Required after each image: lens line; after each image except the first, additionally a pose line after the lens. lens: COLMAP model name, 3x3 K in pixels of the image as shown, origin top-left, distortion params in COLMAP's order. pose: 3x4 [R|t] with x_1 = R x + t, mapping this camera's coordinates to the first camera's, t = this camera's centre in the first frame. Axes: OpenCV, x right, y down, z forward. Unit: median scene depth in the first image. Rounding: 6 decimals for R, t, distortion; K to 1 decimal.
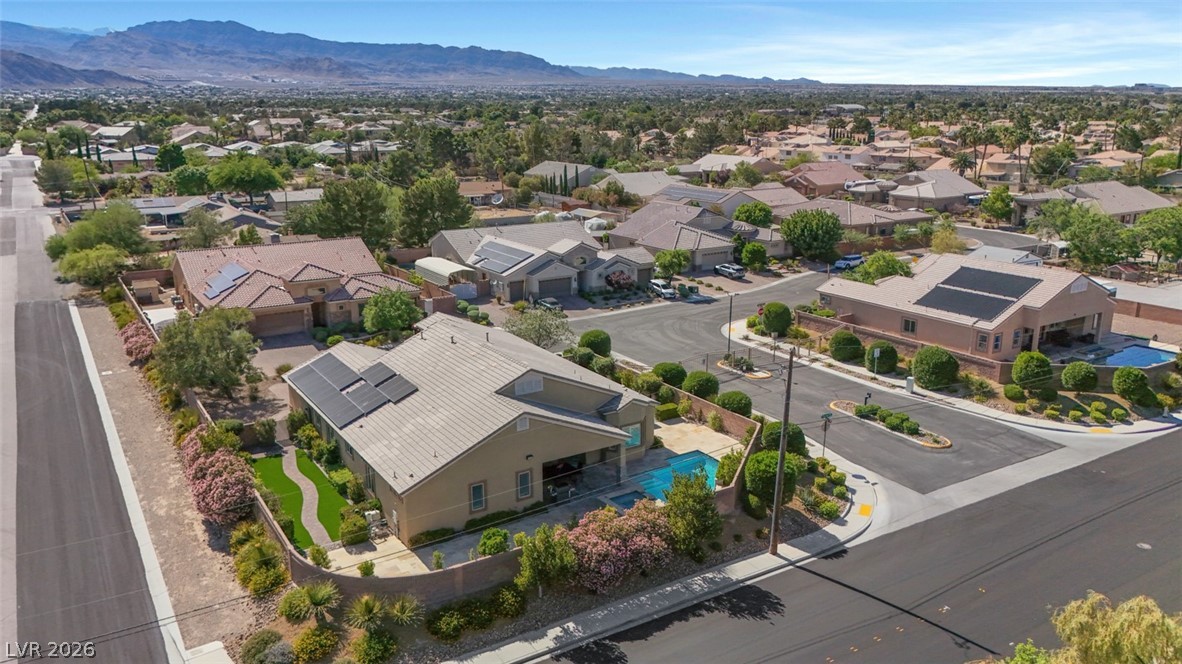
lens RADIAL K [[870.7, 0, 593.4], [0, 870.7, 337.8], [0, 0, 1]] dist [0.072880, -0.075064]
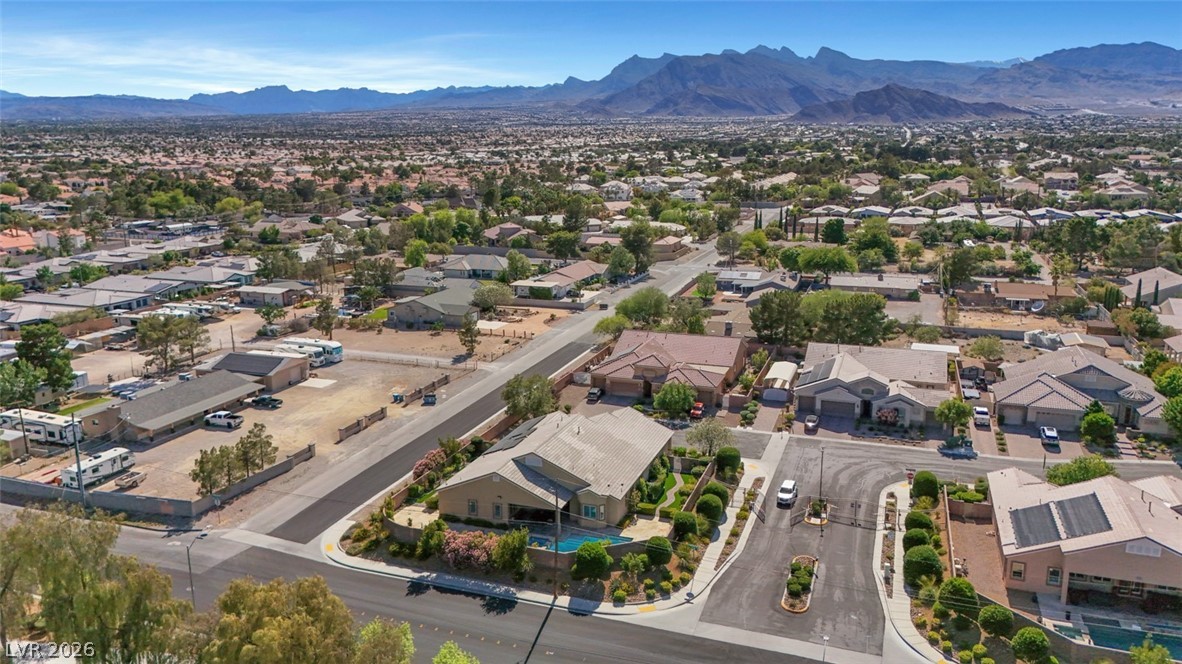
lens RADIAL K [[870.7, 0, 593.4], [0, 870.7, 337.8], [0, 0, 1]] dist [0.072880, -0.075064]
pose [[0.612196, 0.178053, -0.770398, 0.889330], [-0.199444, 0.977585, 0.067450, -0.225482], [0.765139, 0.112358, 0.633986, -0.040943]]
